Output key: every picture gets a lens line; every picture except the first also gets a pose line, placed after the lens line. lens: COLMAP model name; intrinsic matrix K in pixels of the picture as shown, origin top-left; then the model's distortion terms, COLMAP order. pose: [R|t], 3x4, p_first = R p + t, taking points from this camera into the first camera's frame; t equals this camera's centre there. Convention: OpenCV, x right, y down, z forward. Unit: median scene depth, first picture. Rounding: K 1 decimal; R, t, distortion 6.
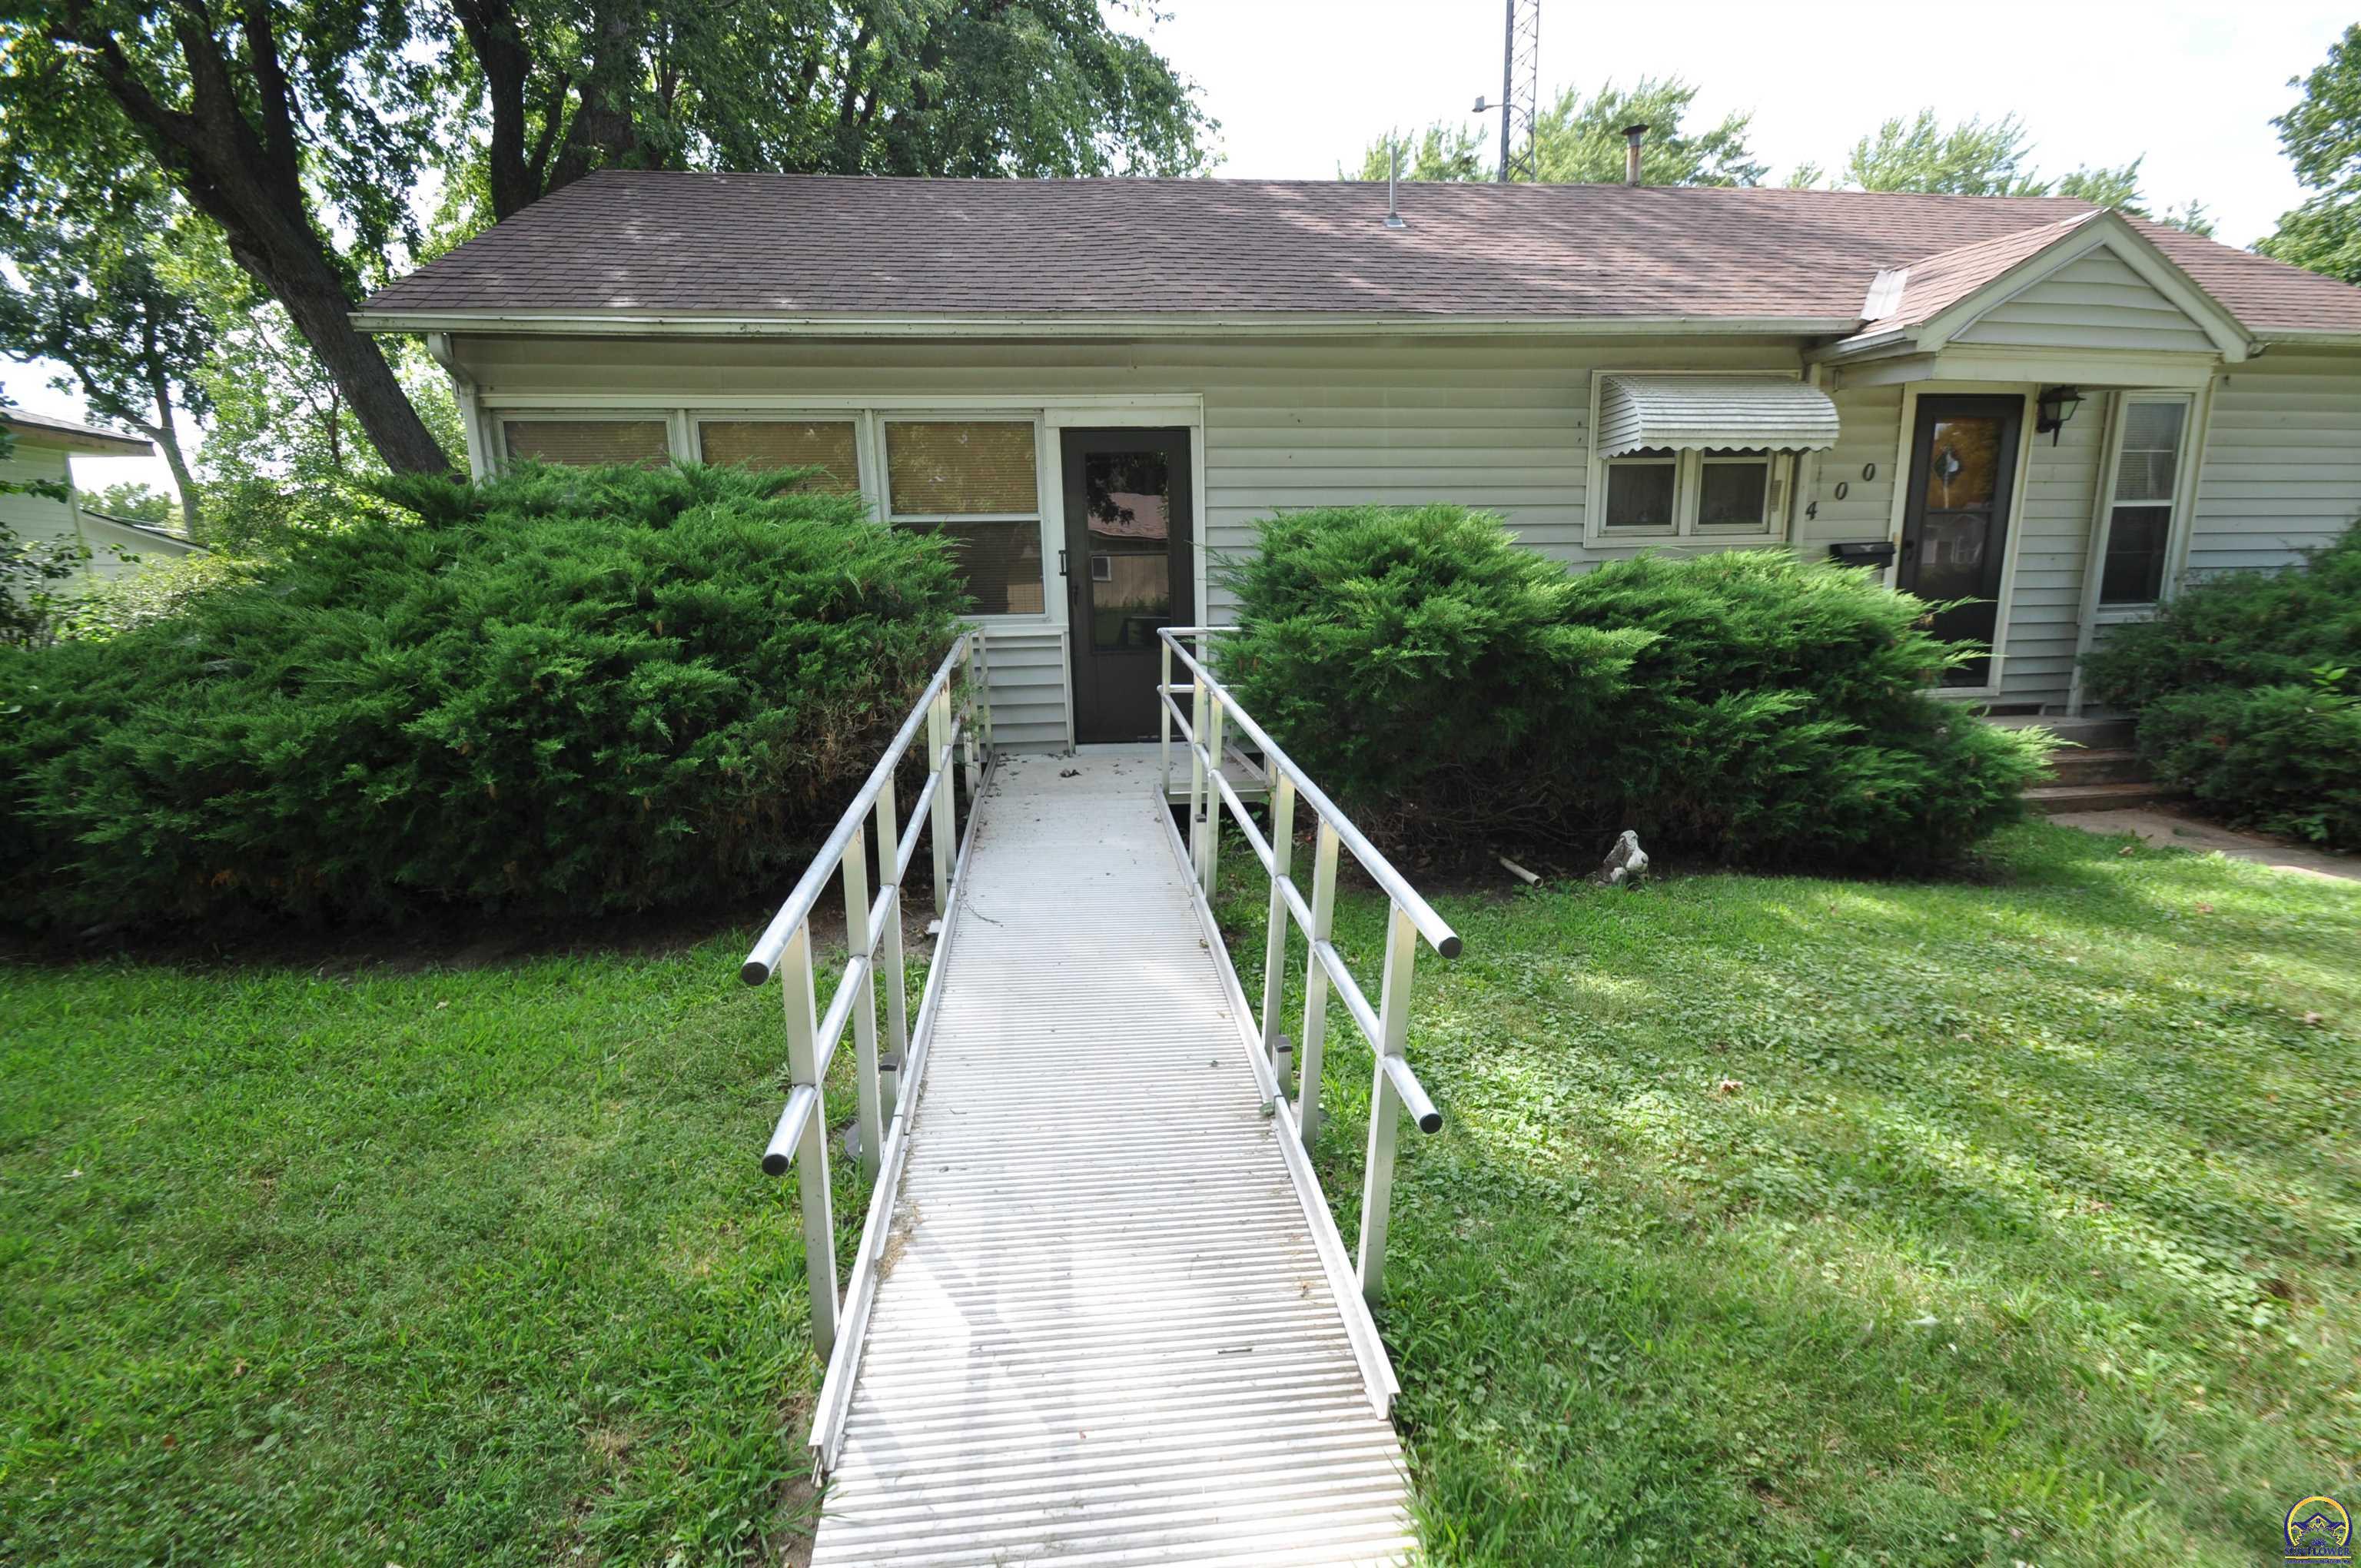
lens RADIAL K [[1021.4, 0, 1181.7], [0, 1021.4, 790.6], [0, 0, 1]] dist [-0.003010, -0.005525]
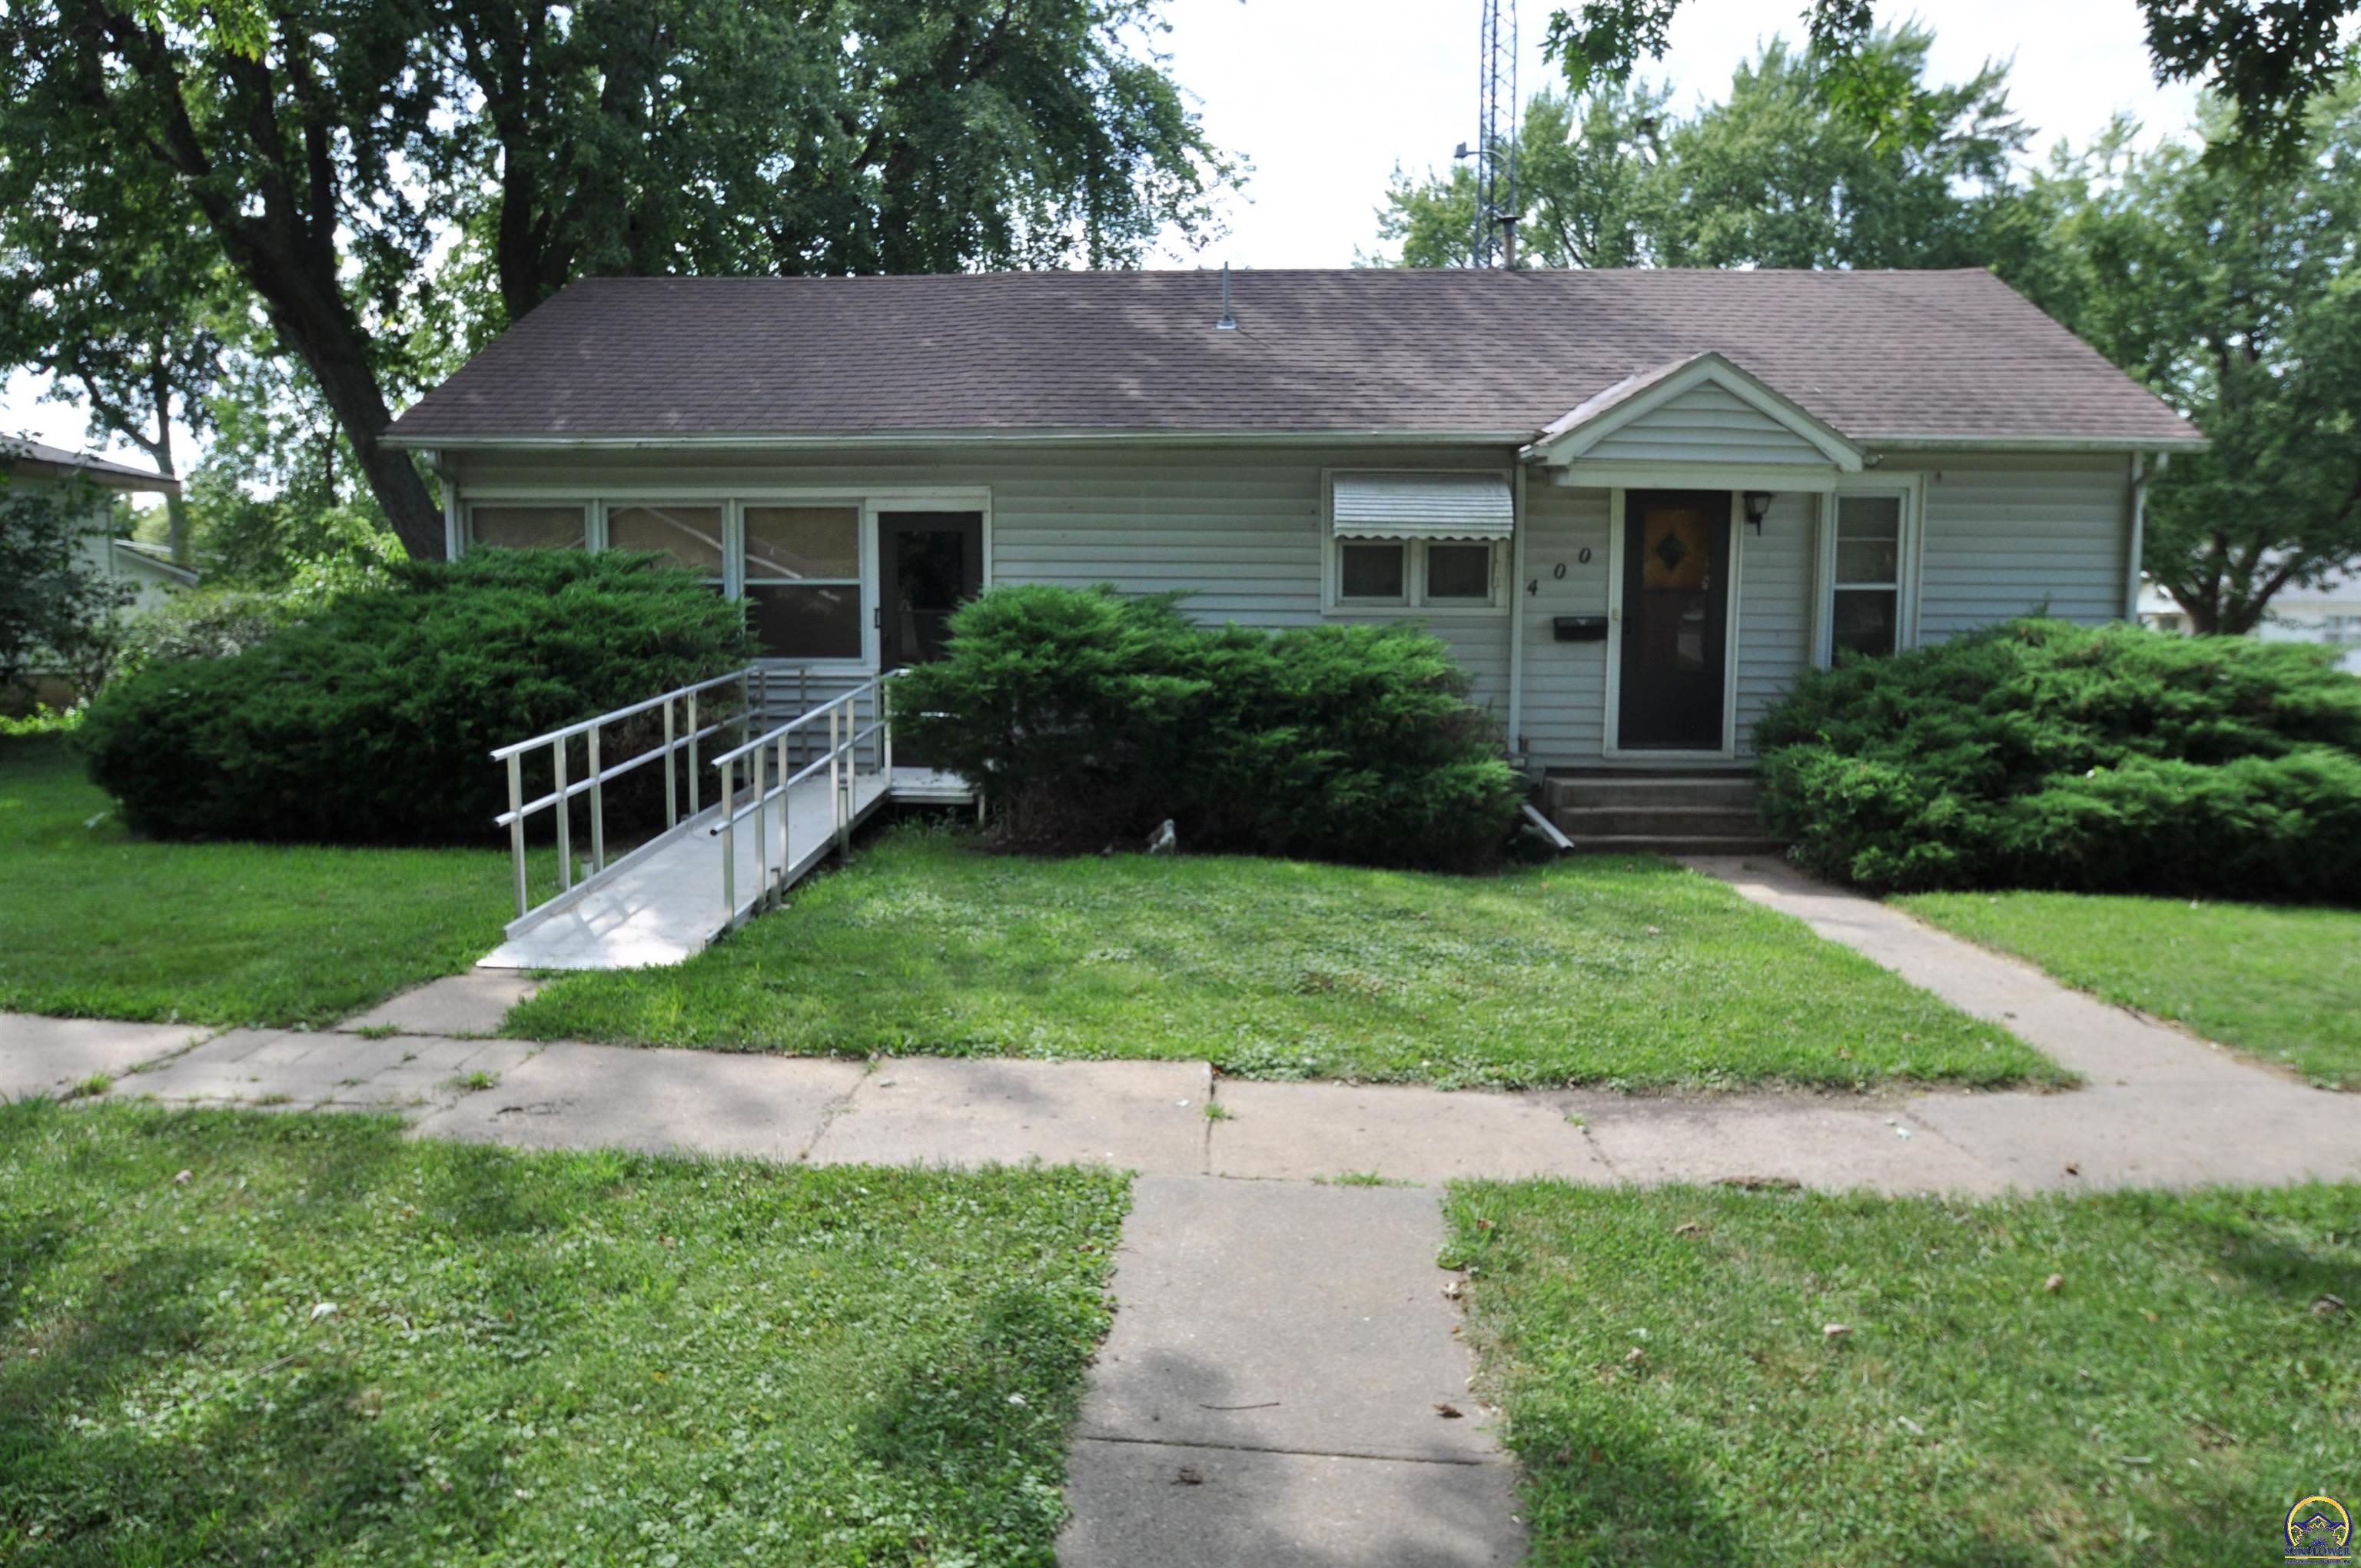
lens RADIAL K [[1494.4, 0, 1194.9], [0, 1494.4, 796.5], [0, 0, 1]] dist [-0.042780, 0.008284]
pose [[0.990404, 0.040038, -0.132279, 0.479686], [-0.051455, 0.995132, -0.084052, 0.114960], [0.128270, 0.090052, 0.987642, -0.666770]]
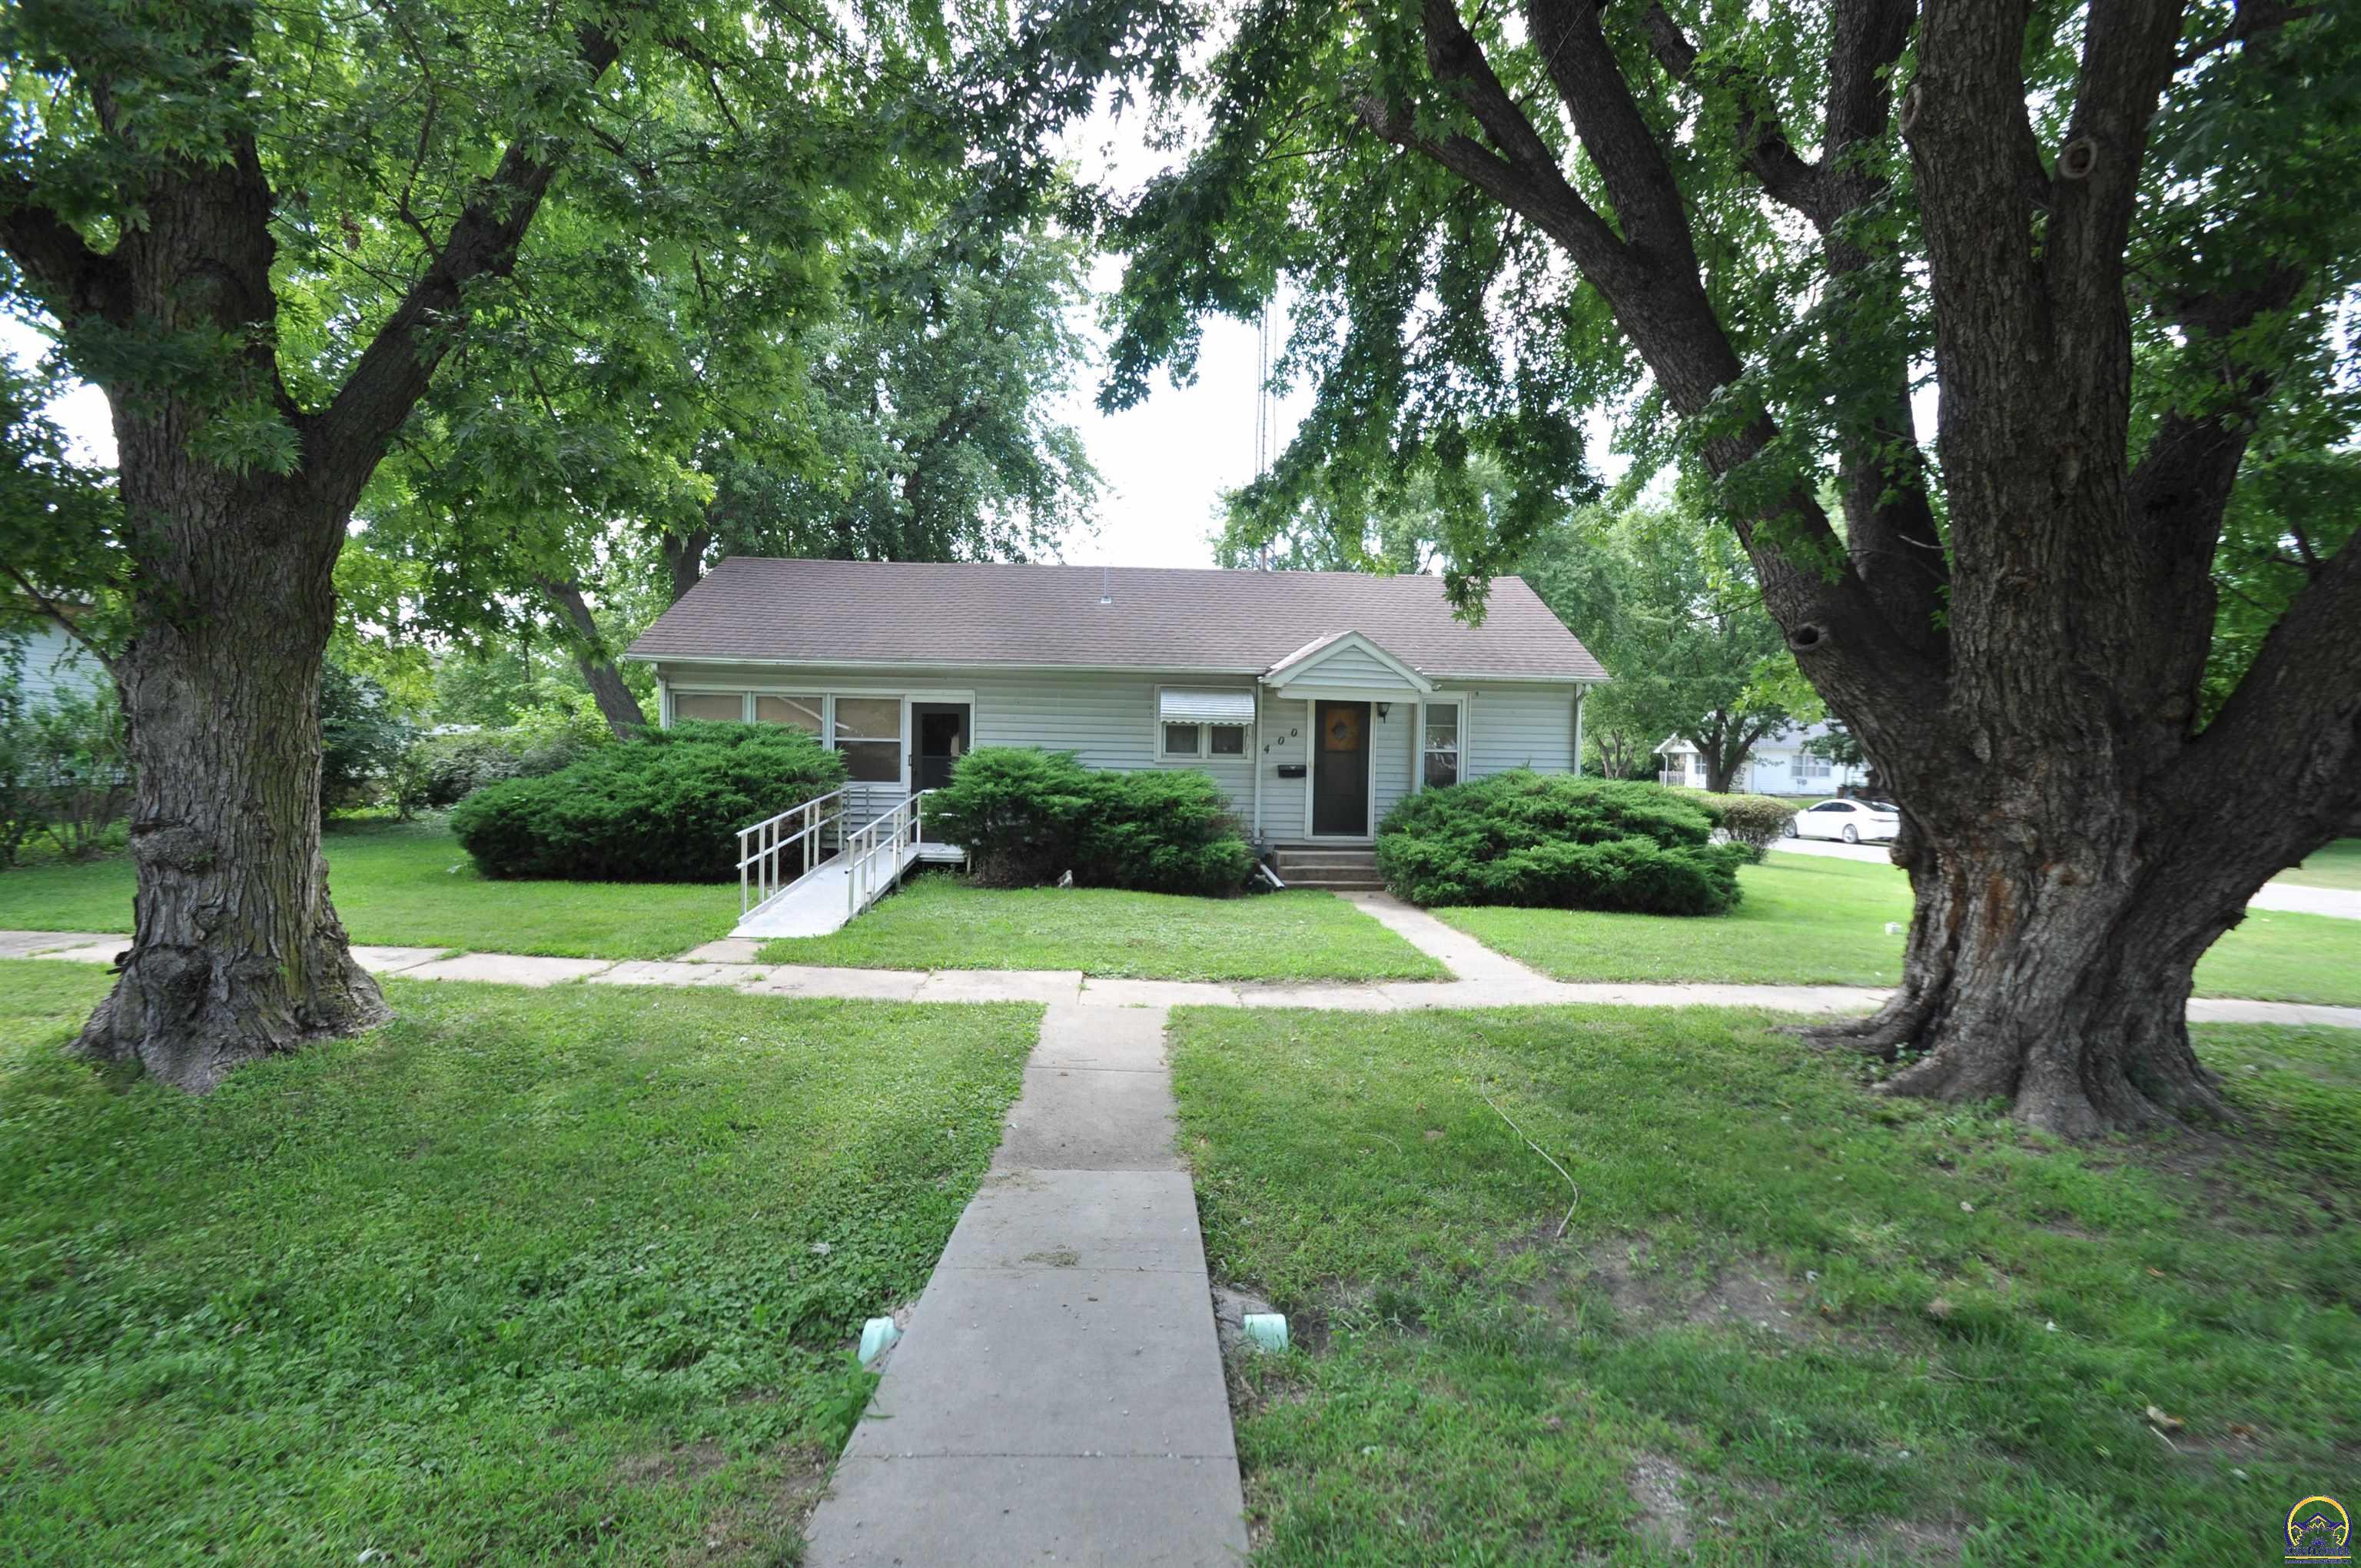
lens RADIAL K [[1021.4, 0, 1195.5], [0, 1021.4, 790.8], [0, 0, 1]] dist [-0.003010, -0.005525]
pose [[0.998435, 0.040854, -0.038191, 0.560232], [-0.046537, 0.985654, -0.162237, 0.164842], [0.031015, 0.163761, 0.986012, -1.102299]]
